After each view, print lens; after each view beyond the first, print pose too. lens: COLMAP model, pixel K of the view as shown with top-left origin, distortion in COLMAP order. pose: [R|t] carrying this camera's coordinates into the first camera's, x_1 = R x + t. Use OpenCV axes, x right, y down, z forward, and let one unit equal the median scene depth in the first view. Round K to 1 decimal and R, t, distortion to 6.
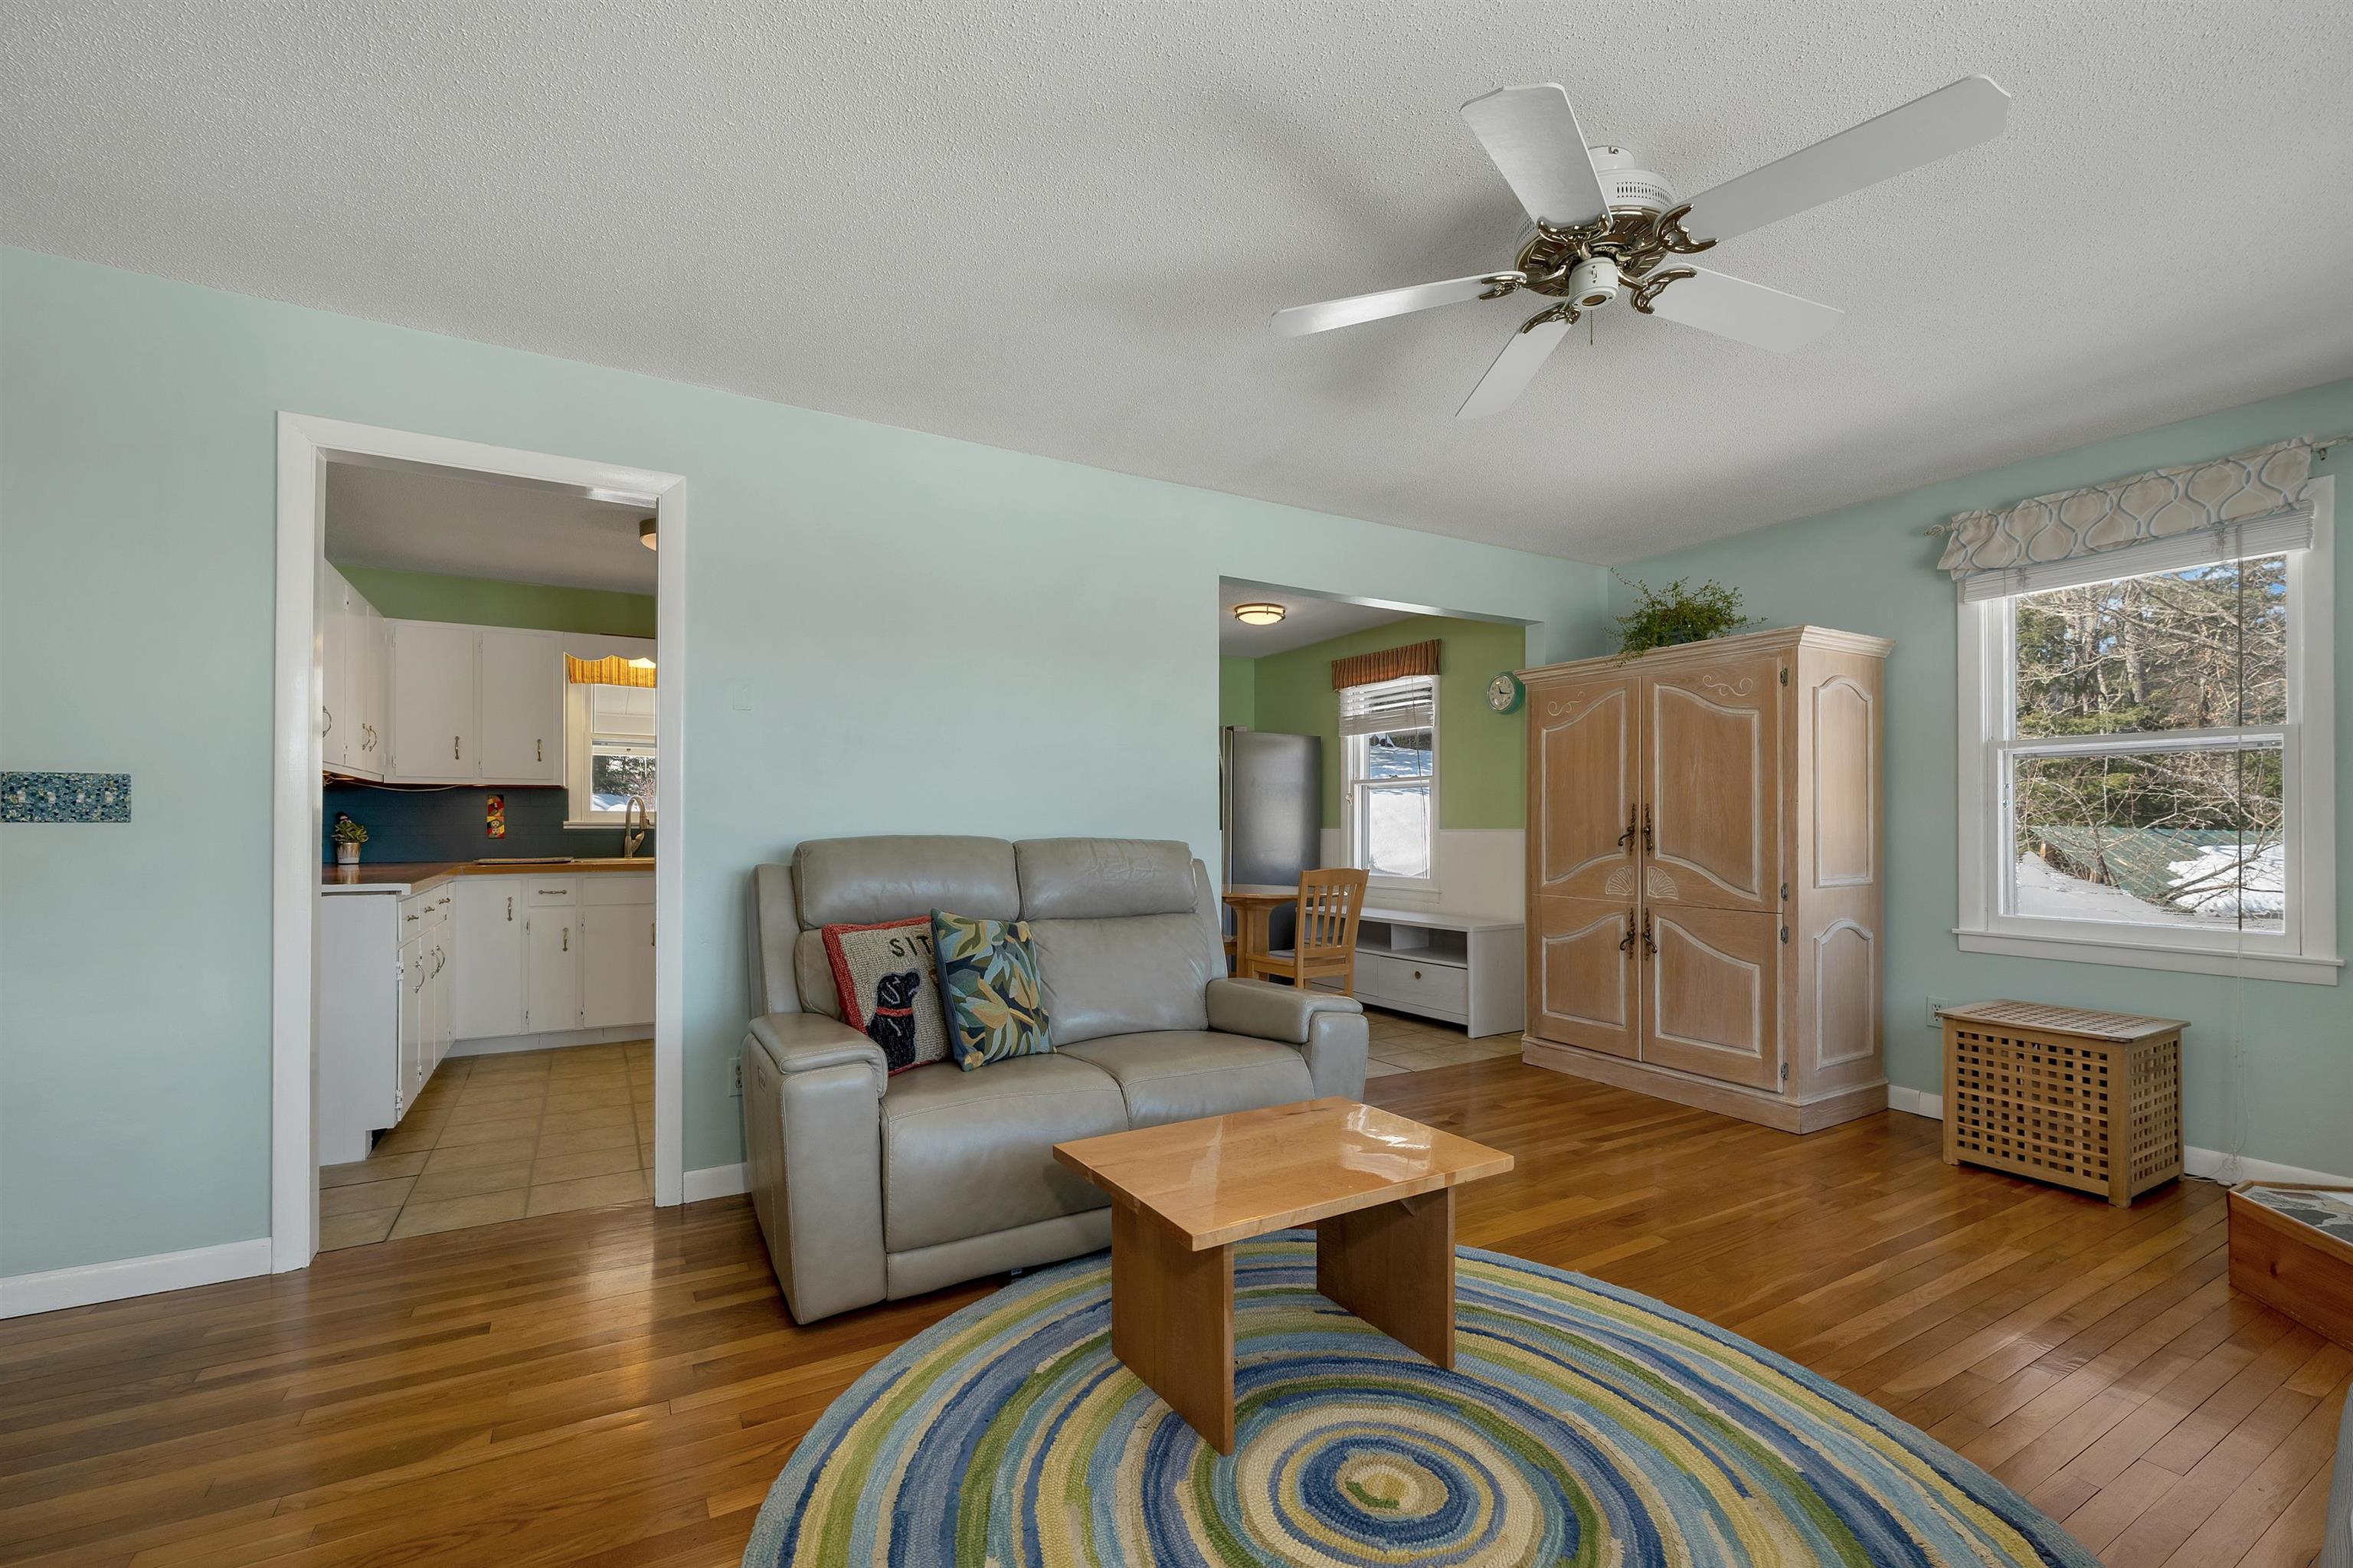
lens RADIAL K [[1004.9, 0, 1184.1], [0, 1004.9, 817.9], [0, 0, 1]] dist [0.007859, 0.000132]
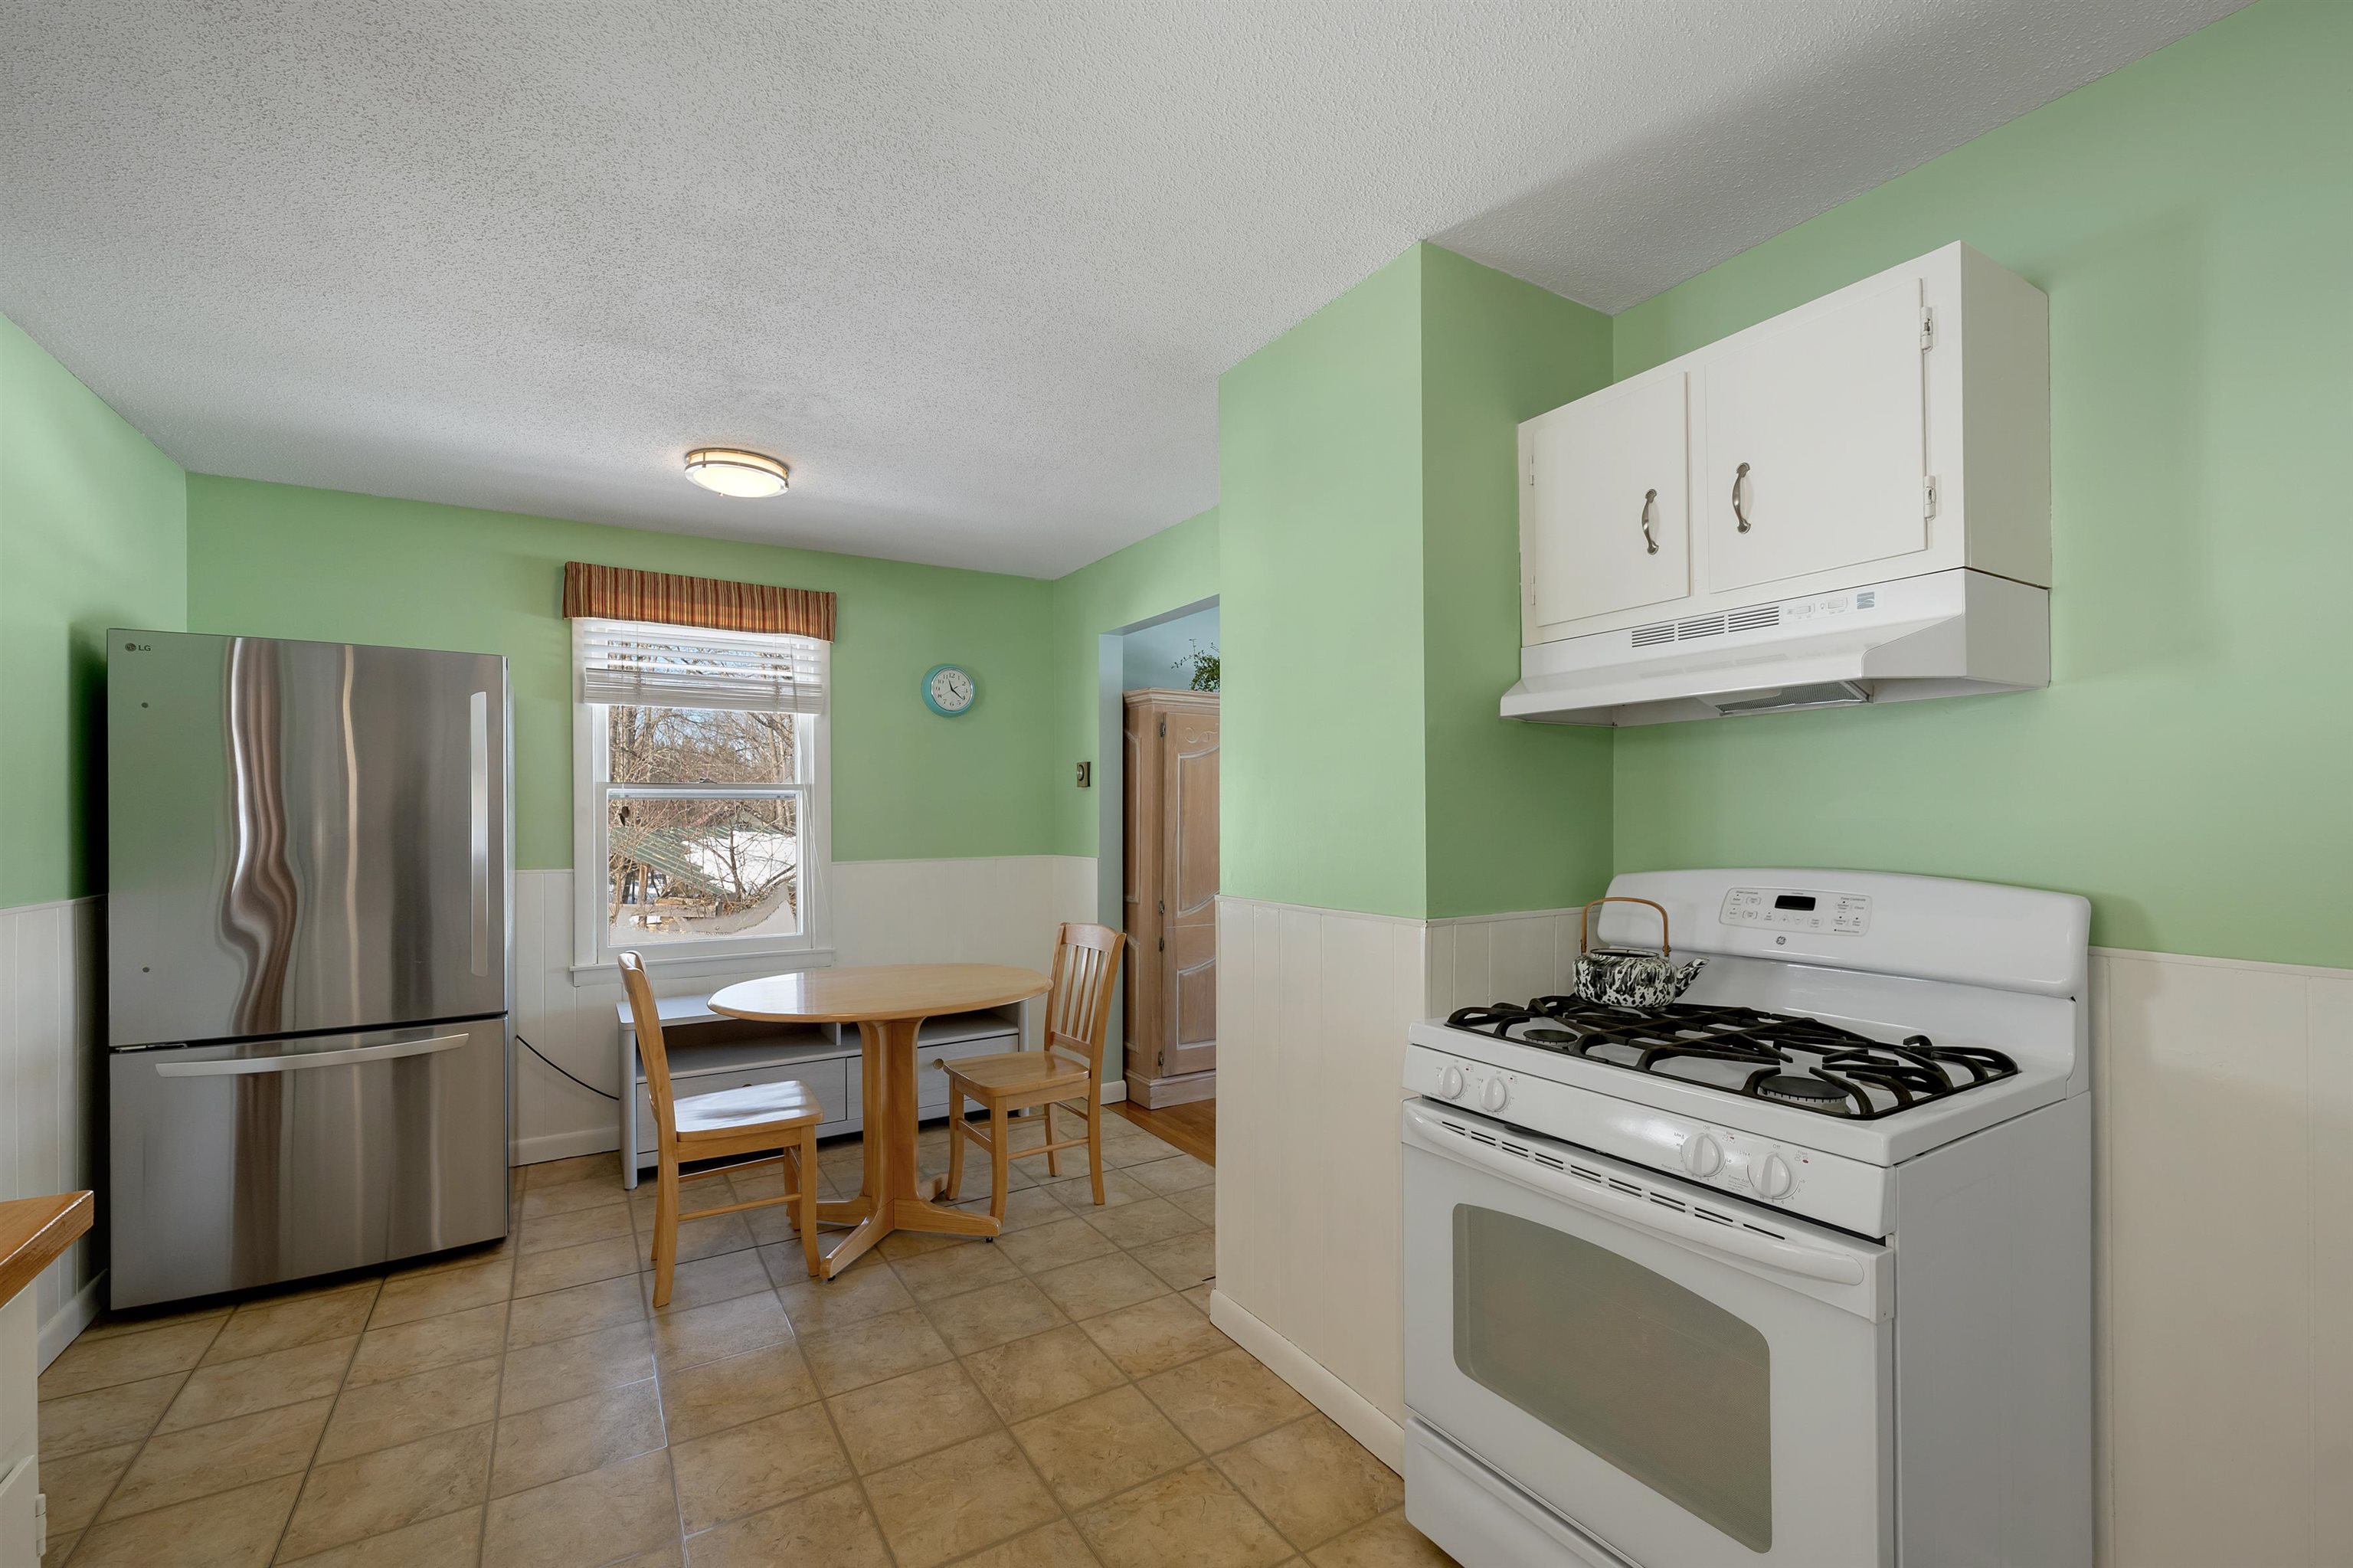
lens RADIAL K [[1004.9, 0, 1184.1], [0, 1004.9, 817.9], [0, 0, 1]] dist [0.007859, 0.000132]
pose [[-0.024808, -0.006539, 0.999671, -0.765544], [-0.004719, 0.999968, 0.006424, -0.042885], [-0.999681, -0.004558, -0.024838, 1.287043]]
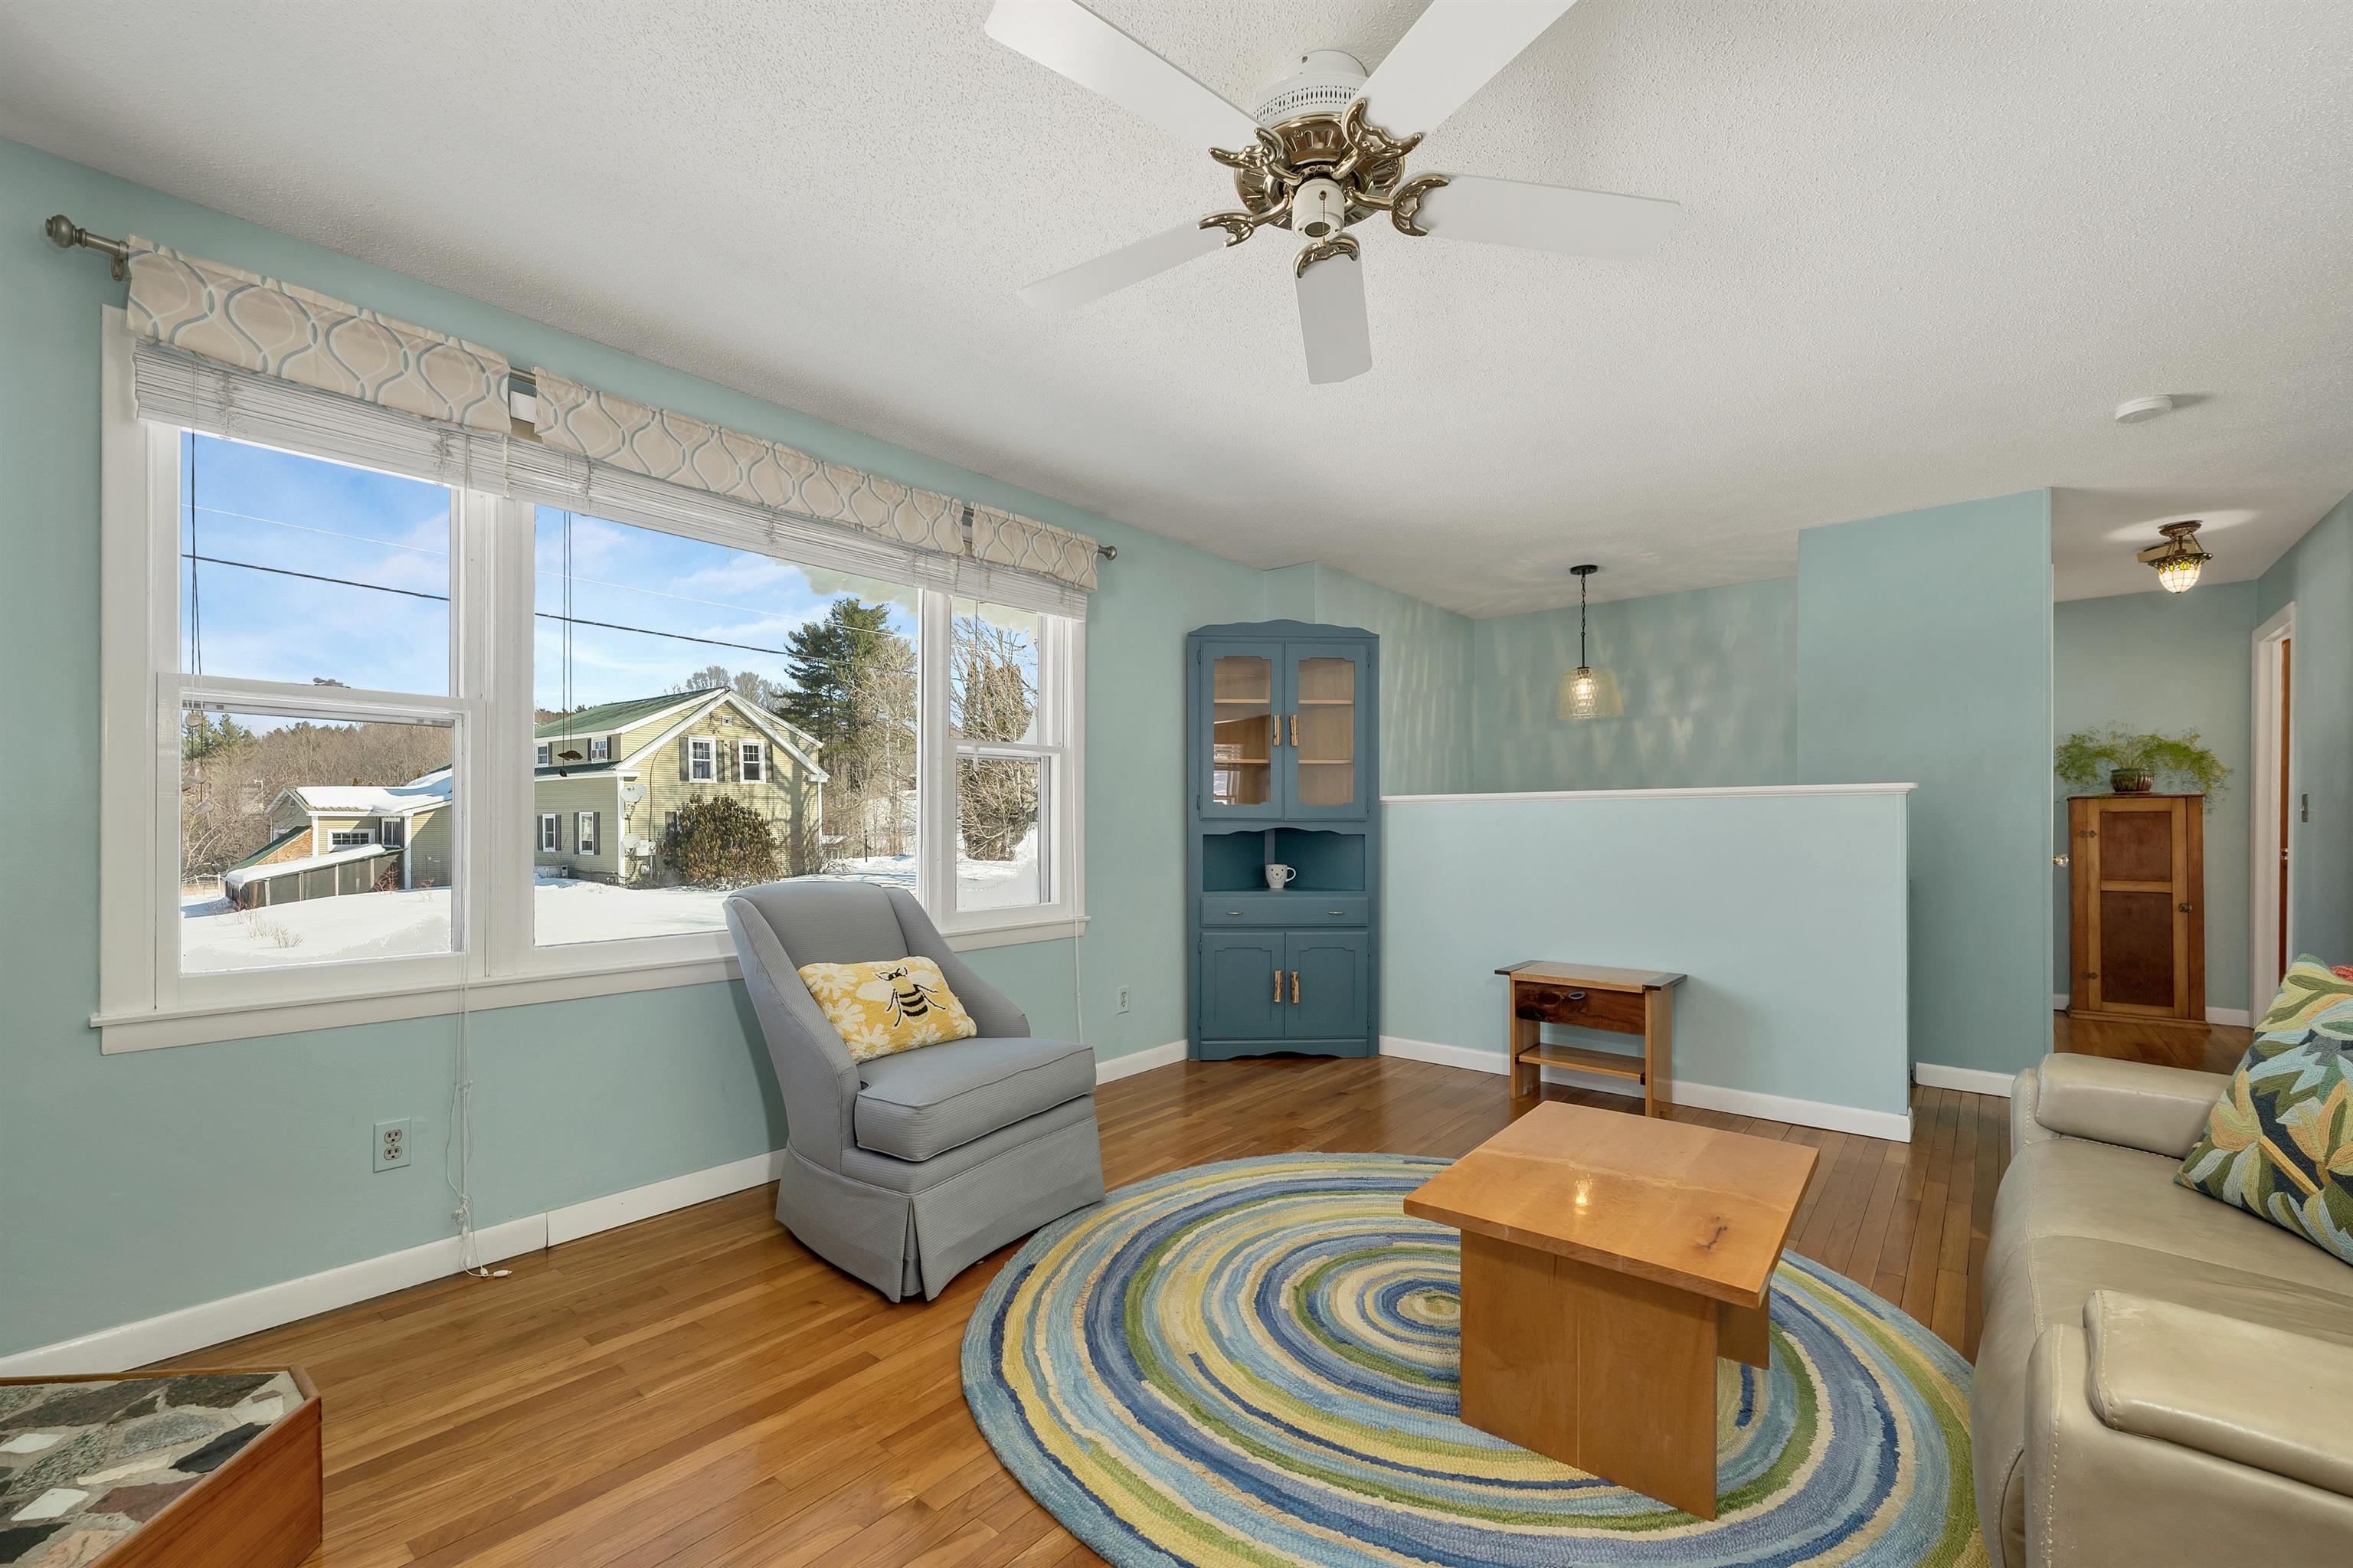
lens RADIAL K [[978.3, 0, 1180.8], [0, 978.3, 826.5], [0, 0, 1]] dist [0.002542, -0.000326]
pose [[-0.940256, 0.000109, -0.340467, 0.450141], [0.001197, 0.999995, -0.002986, 0.008561], [0.340465, -0.003215, -0.940252, 0.977769]]
